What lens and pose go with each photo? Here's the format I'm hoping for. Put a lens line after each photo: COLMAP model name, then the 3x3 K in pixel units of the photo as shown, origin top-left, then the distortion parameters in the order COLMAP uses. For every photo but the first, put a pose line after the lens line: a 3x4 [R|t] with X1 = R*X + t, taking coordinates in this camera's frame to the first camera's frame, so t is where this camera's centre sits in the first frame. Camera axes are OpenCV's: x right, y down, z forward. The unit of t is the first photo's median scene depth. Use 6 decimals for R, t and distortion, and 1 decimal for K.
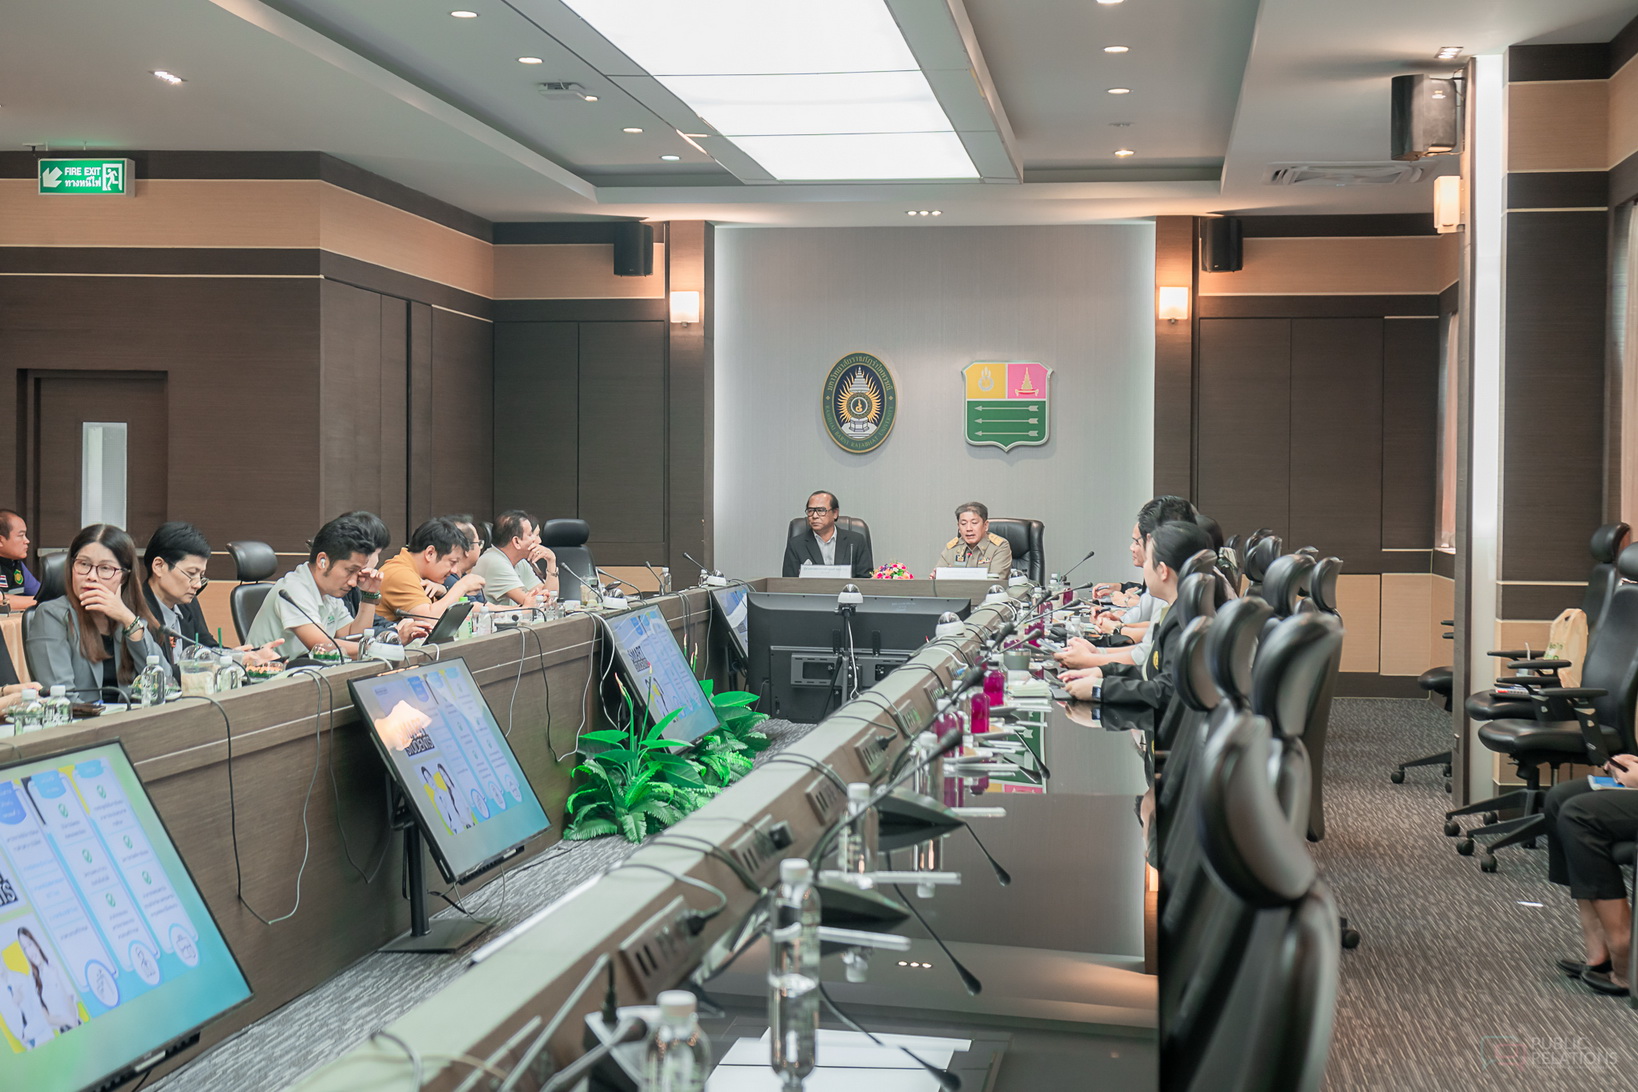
lens RADIAL K [[2354.1, 0, 819.1], [0, 2354.1, 545.9], [0, 0, 1]] dist [0.003345, 0.000000]
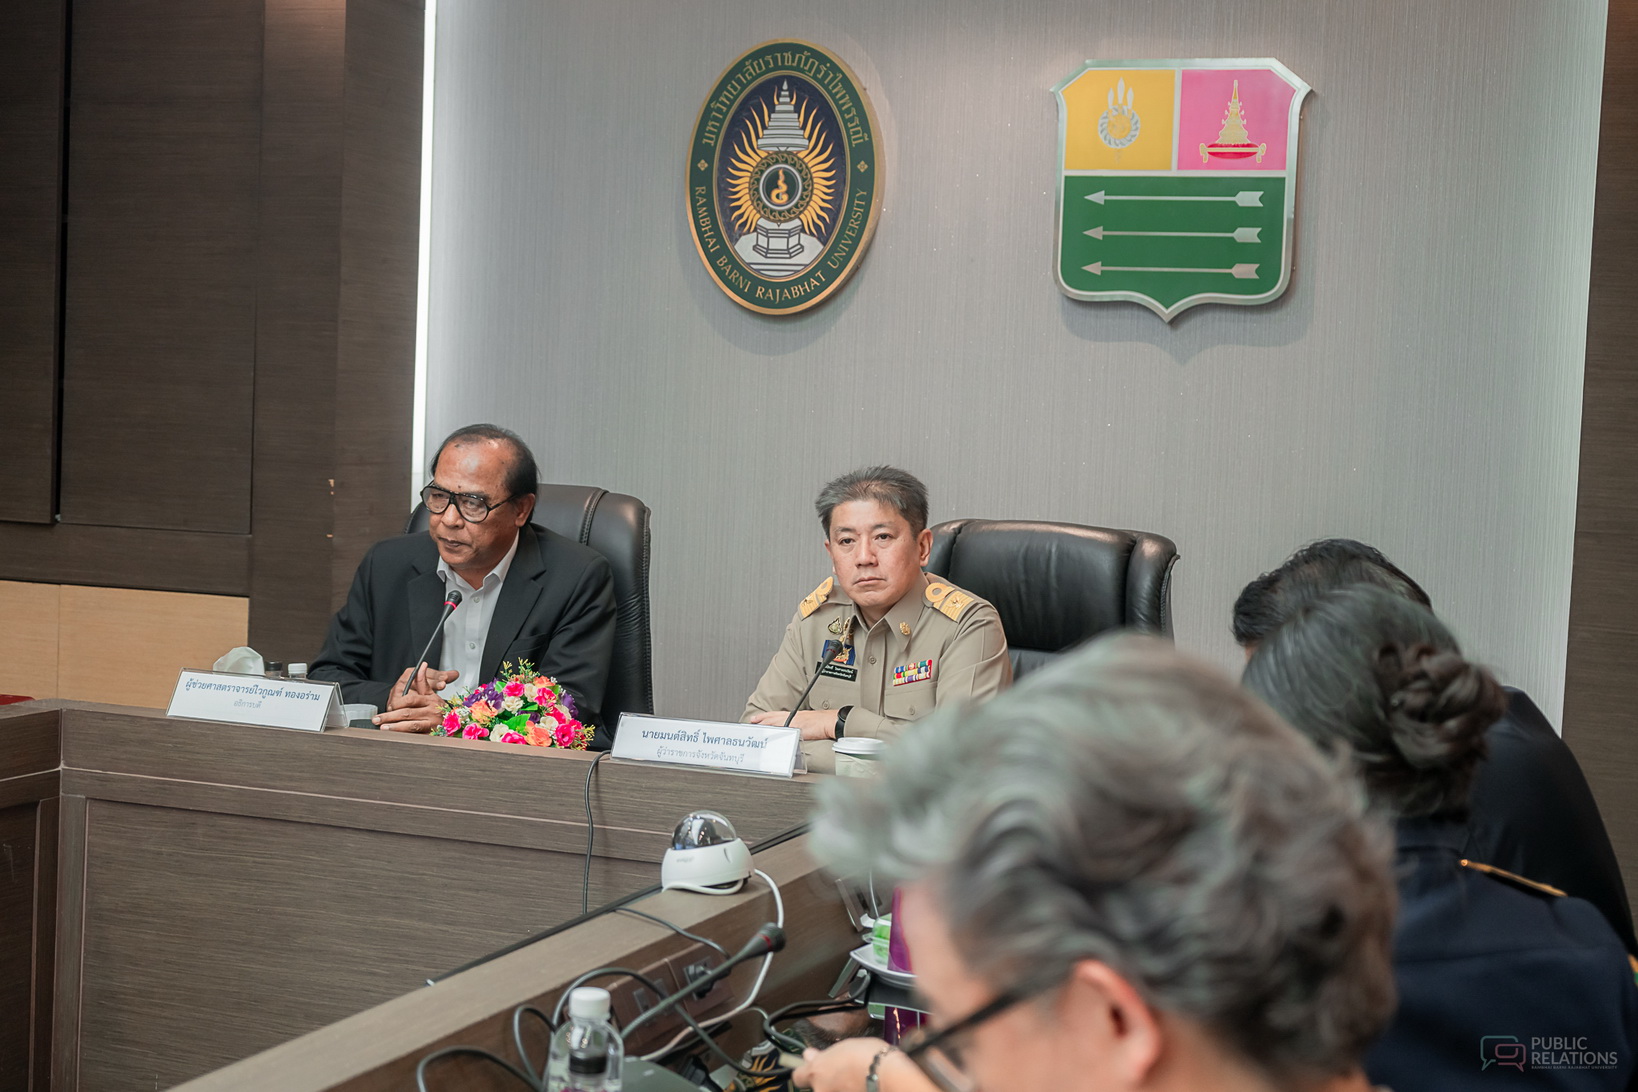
lens RADIAL K [[2485.5, 0, 818.0], [0, 2485.5, 542.8], [0, 0, 1]] dist [-0.048710, 0.000000]
pose [[0.972381, 0.048538, -0.228297, 0.114536], [-0.042574, 0.998613, 0.030980, -0.016428], [0.229484, -0.020404, 0.973099, 0.626048]]
